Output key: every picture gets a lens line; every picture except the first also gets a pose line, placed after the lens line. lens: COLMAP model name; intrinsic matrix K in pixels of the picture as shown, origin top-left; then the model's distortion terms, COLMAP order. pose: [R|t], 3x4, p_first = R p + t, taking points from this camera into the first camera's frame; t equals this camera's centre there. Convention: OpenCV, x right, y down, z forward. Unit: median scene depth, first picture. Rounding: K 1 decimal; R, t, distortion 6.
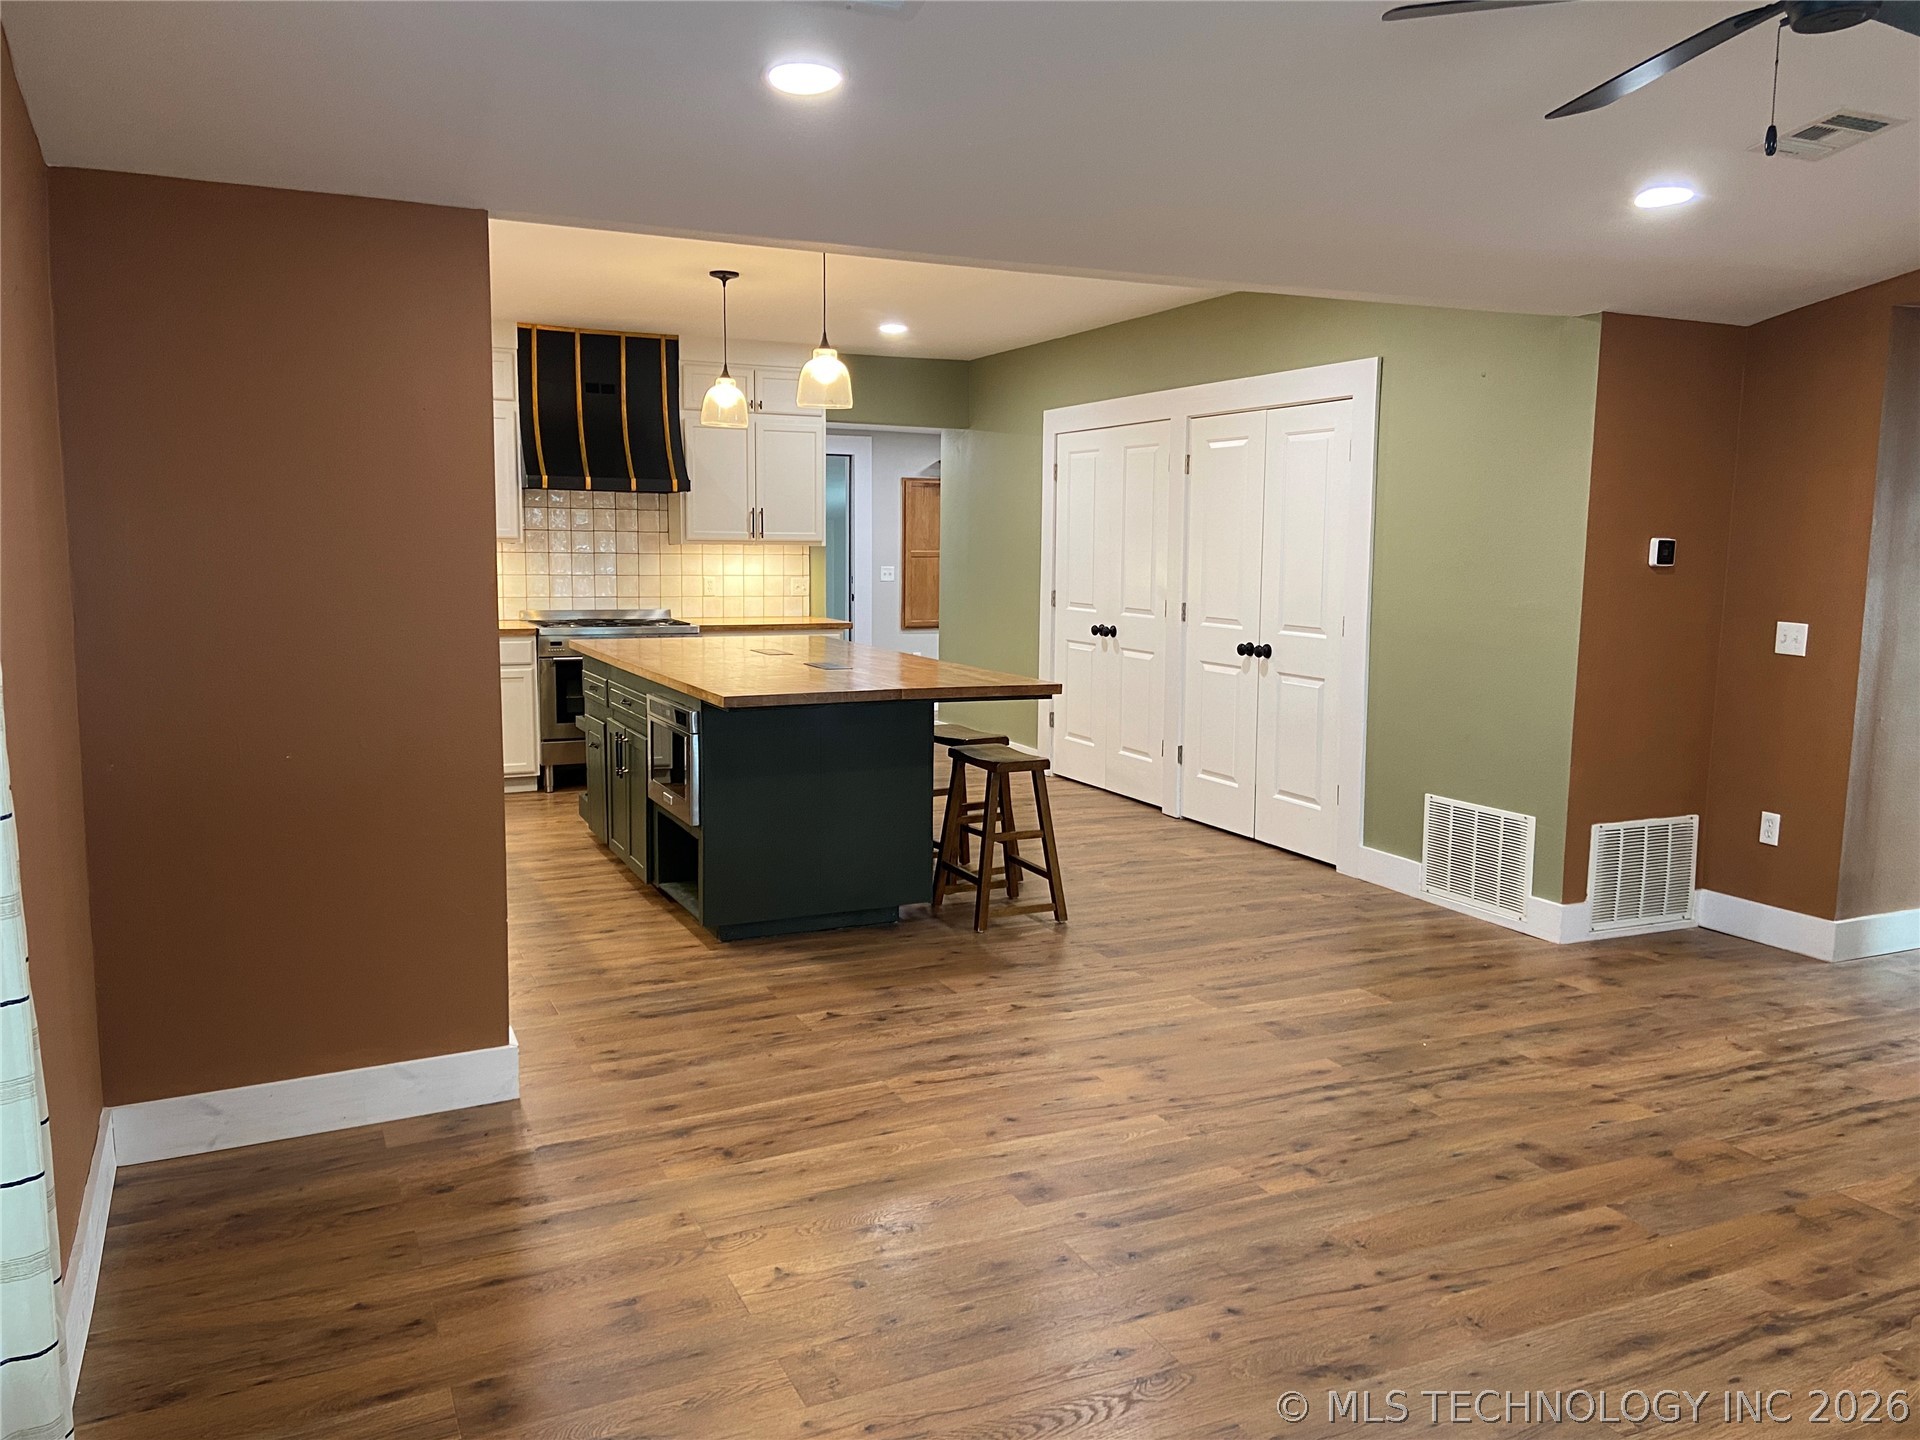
lens RADIAL K [[1431.5, 0, 930.4], [0, 1431.5, 712.5], [0, 0, 1]] dist [0.101144, -0.094390]
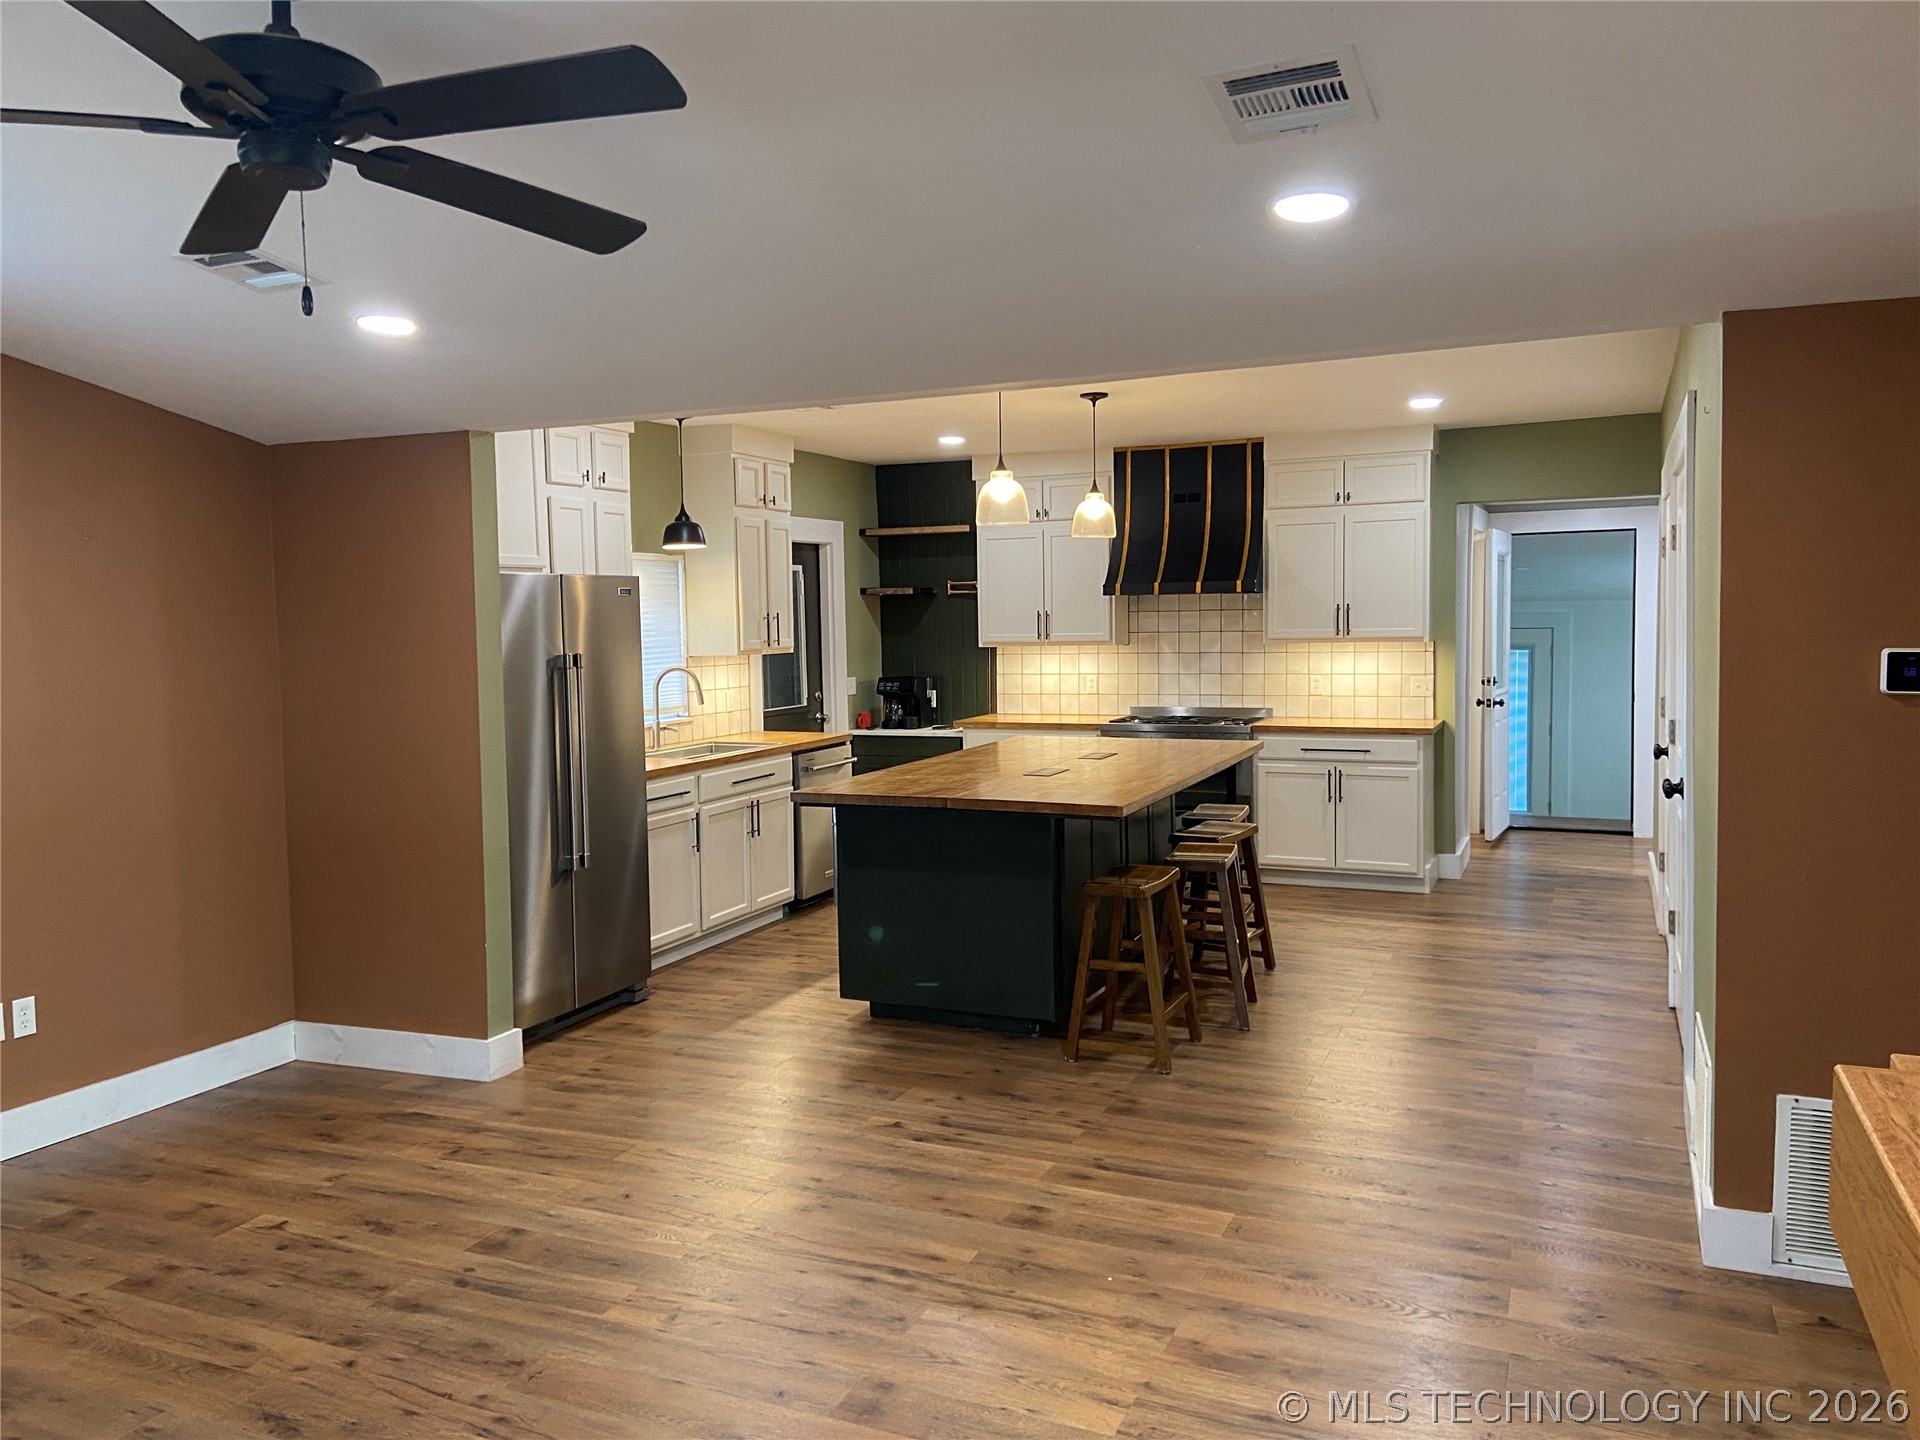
lens RADIAL K [[1431.2, 0, 936.2], [0, 1431.2, 705.5], [0, 0, 1]] dist [0.124080, -0.158010]
pose [[0.658773, 0.025425, -0.751912, 0.916746], [-0.070701, 0.997098, -0.028228, -0.064808], [0.749012, 0.071757, 0.658659, 0.381185]]
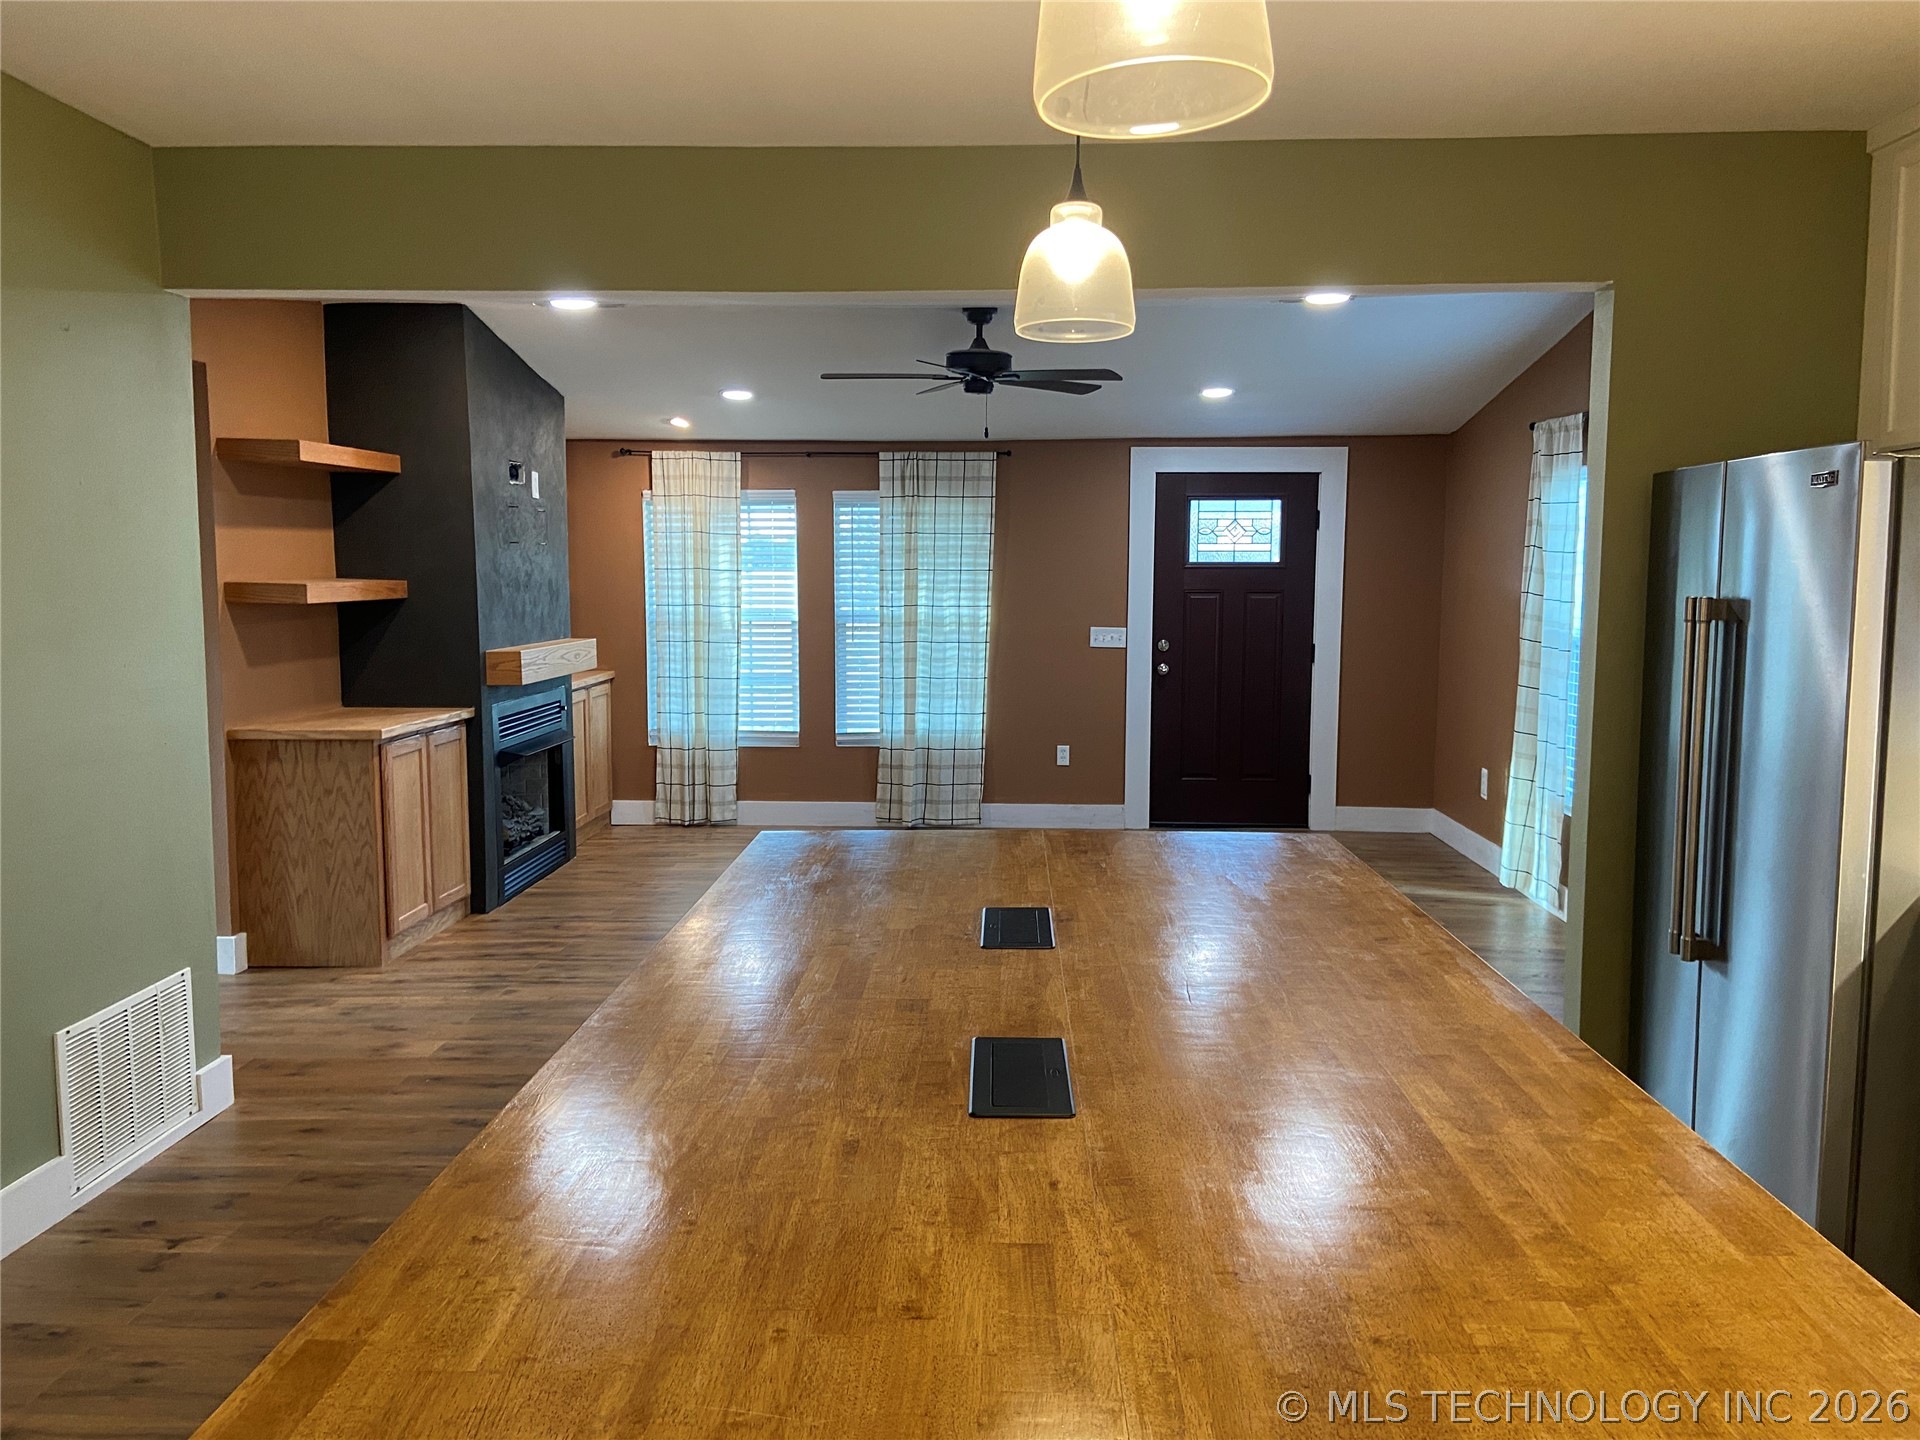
lens RADIAL K [[1431.6, 0, 964.2], [0, 1431.6, 709.4], [0, 0, 1]] dist [0.124384, -0.160045]
pose [[-0.890767, -0.058869, 0.450632, -0.337913], [0.044903, 0.975322, 0.216173, -0.260856], [-0.452237, 0.212795, -0.866141, 1.908033]]
